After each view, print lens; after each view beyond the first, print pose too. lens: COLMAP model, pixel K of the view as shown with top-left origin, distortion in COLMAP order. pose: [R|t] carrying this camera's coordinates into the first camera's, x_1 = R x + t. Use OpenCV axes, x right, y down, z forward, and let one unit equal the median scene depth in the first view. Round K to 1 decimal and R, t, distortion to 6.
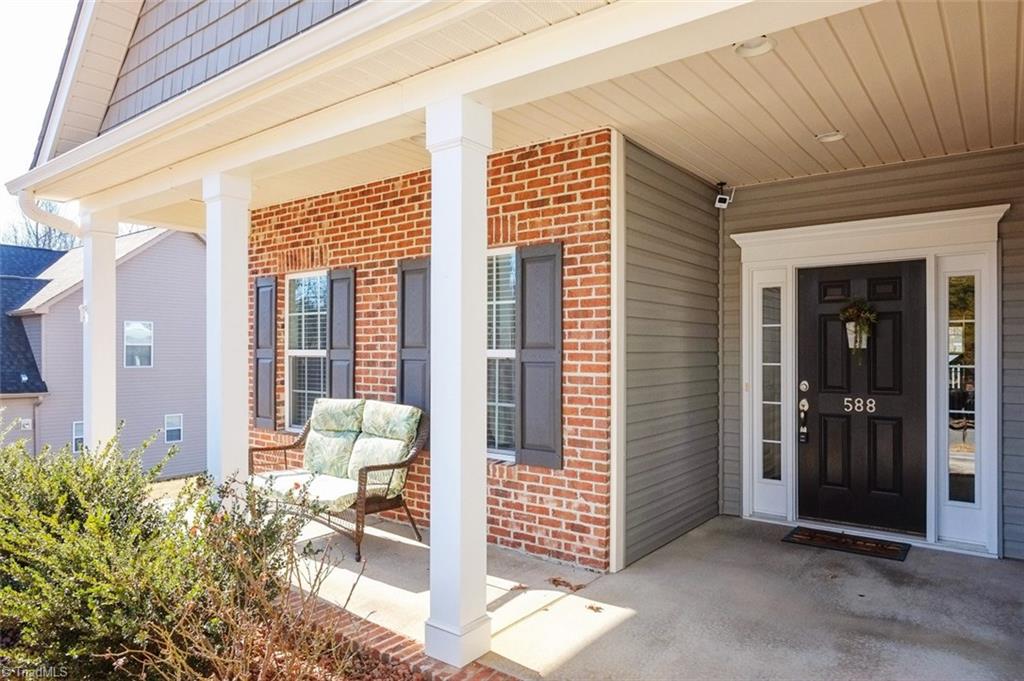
lens RADIAL K [[654.2, 0, 498.8], [0, 654.2, 339.6], [0, 0, 1]] dist [0.000519, 0.000694]
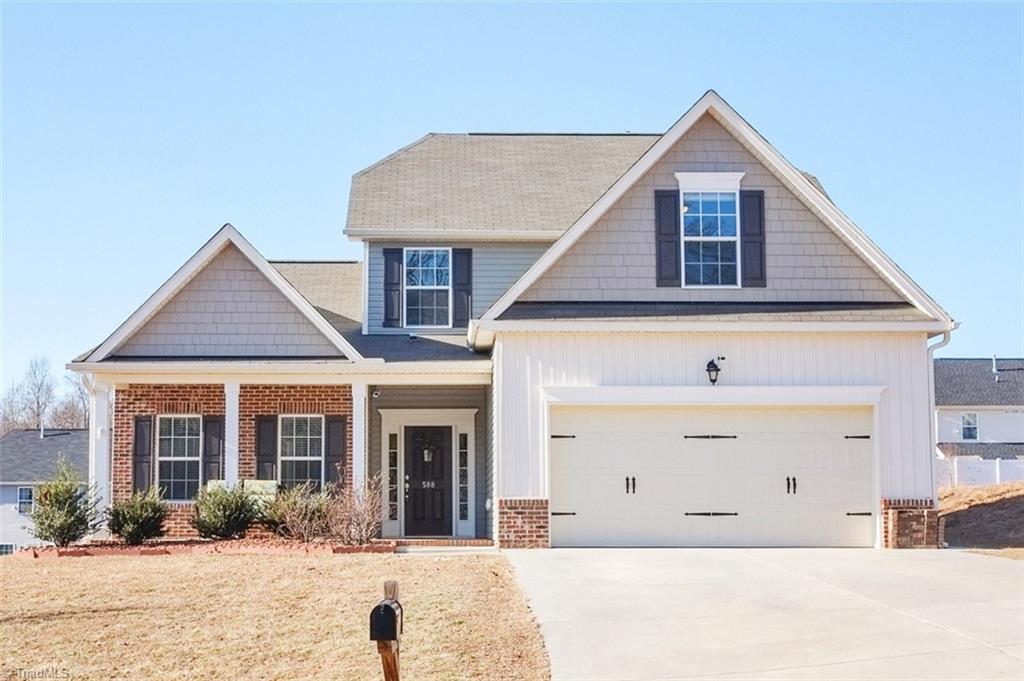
lens RADIAL K [[1048.1, 0, 512.0], [0, 1048.1, 340.5], [0, 0, 1]] dist [-0.009171, -0.008630]
pose [[0.769669, 0.097969, 0.630882, -1.662703], [-0.005755, 0.989181, -0.146587, 0.135053], [-0.638418, 0.109193, 0.761905, -2.149074]]
